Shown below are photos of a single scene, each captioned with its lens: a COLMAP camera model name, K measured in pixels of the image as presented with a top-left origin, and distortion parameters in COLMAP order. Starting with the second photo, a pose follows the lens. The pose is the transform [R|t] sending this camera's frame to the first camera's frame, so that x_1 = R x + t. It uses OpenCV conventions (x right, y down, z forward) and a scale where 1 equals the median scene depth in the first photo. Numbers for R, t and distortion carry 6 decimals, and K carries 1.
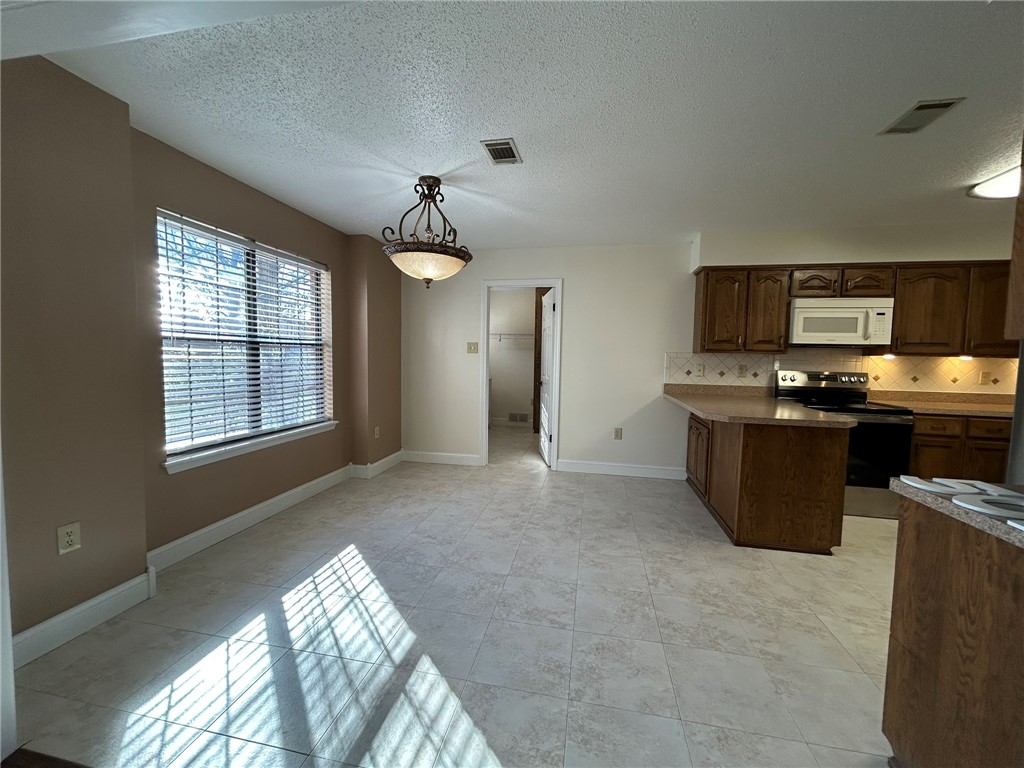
lens RADIAL K [[412.1, 0, 508.5], [0, 412.1, 381.6], [0, 0, 1]] dist [-0.000553, -0.001942]
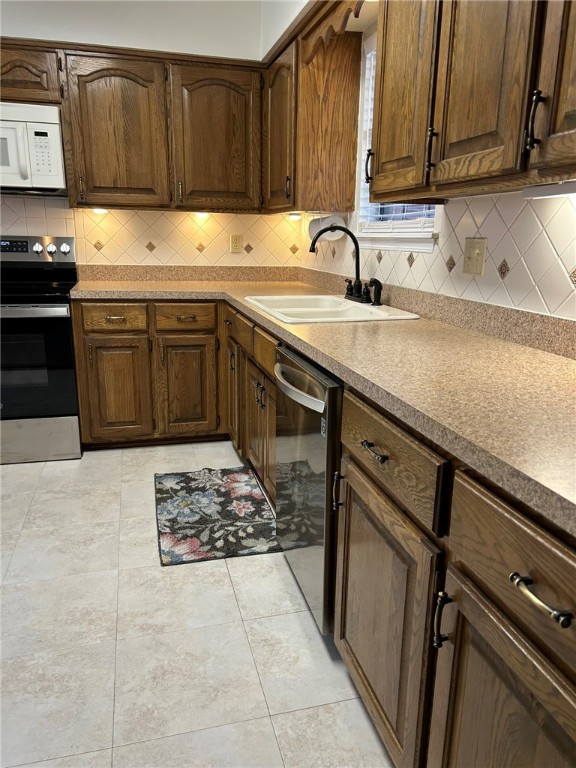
lens RADIAL K [[576.0, 0, 289.6], [0, 576.0, 390.9], [0, 0, 1]] dist [0.046714, -0.052319]
pose [[0.892150, -0.121408, 0.435119, 0.809291], [0.026053, 0.975433, 0.218750, 0.024725], [-0.450988, -0.183822, 0.873395, 0.026055]]
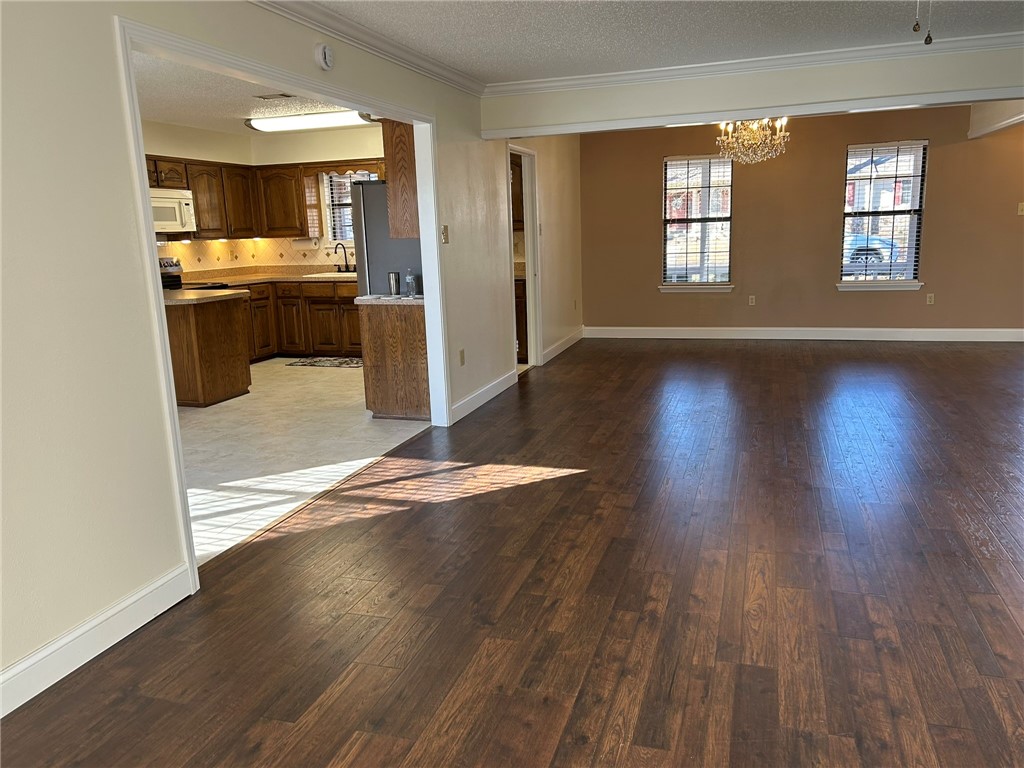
lens RADIAL K [[773.2, 0, 523.1], [0, 773.2, 385.9], [0, 0, 1]] dist [0.036242, -0.006878]
pose [[0.100195, -0.223562, 0.969526, -1.224837], [0.092901, 0.972275, 0.214595, -0.051036], [-0.990621, 0.068569, 0.118187, -0.155511]]
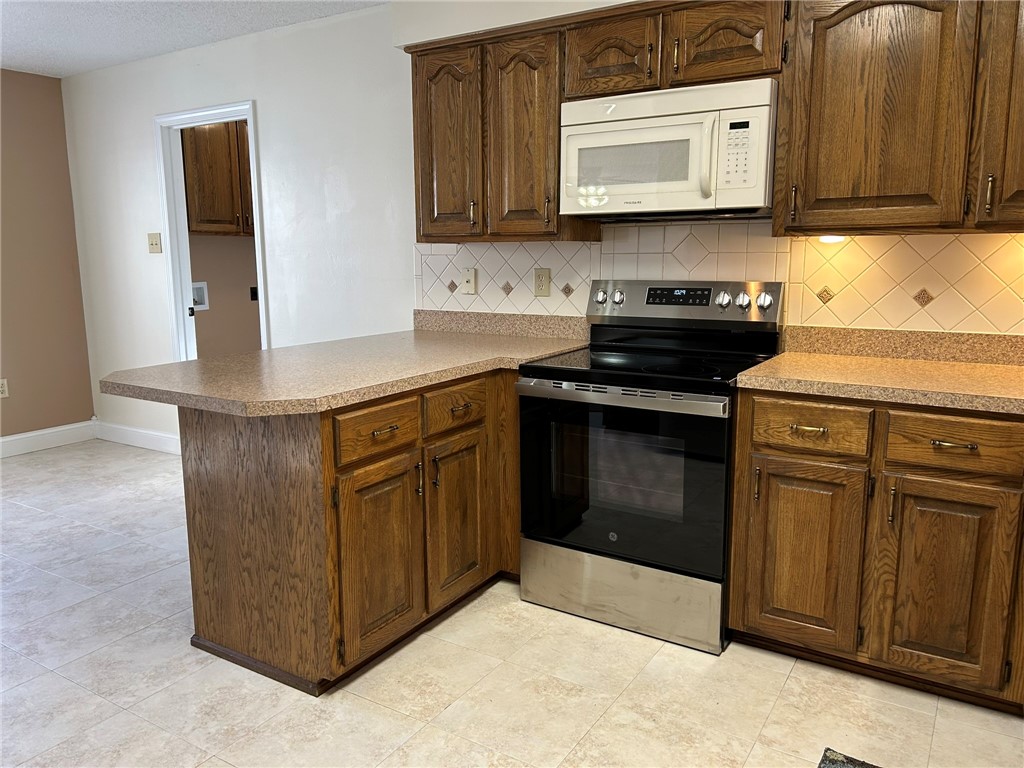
lens RADIAL K [[768.0, 0, 508.1], [0, 768.0, 382.0], [0, 0, 1]] dist [0.046714, -0.052319]
pose [[0.936241, 0.032834, -0.349821, 0.957185], [0.004020, 0.994558, 0.104108, -0.005200], [0.351336, -0.098876, 0.931014, 0.241316]]
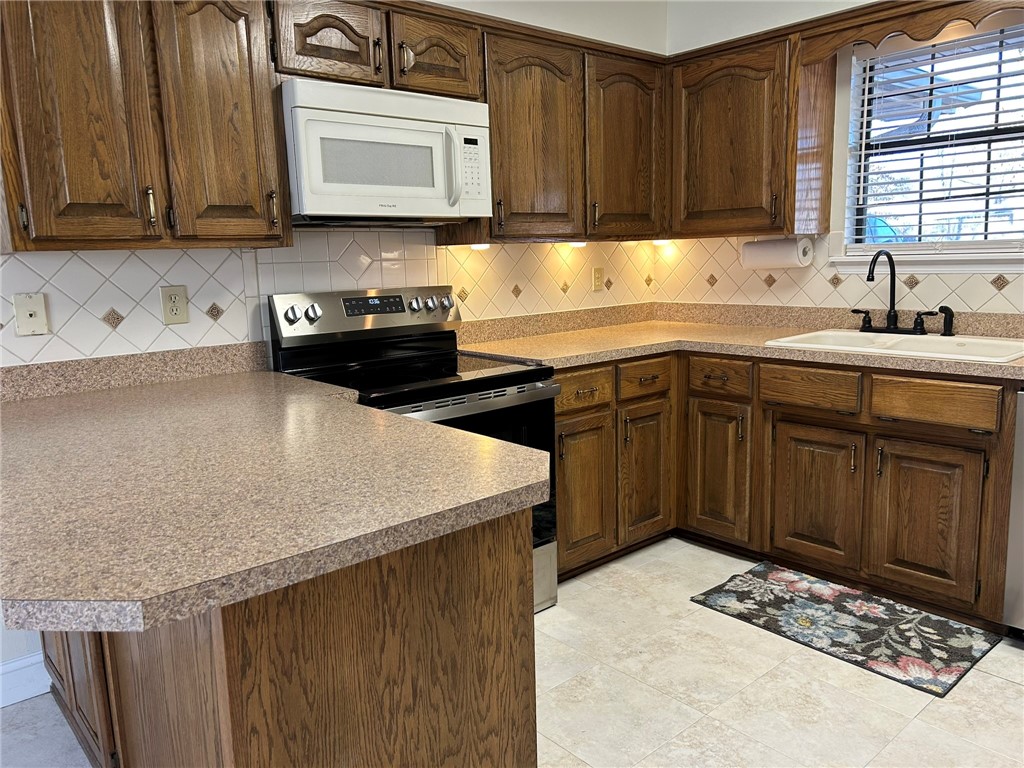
lens RADIAL K [[768.0, 0, 508.1], [0, 768.0, 382.0], [0, 0, 1]] dist [0.046714, -0.052319]
pose [[0.604747, -0.169745, 0.778118, 0.280705], [0.089814, 0.985326, 0.145144, -0.034998], [-0.791337, -0.017889, 0.611118, 0.488651]]
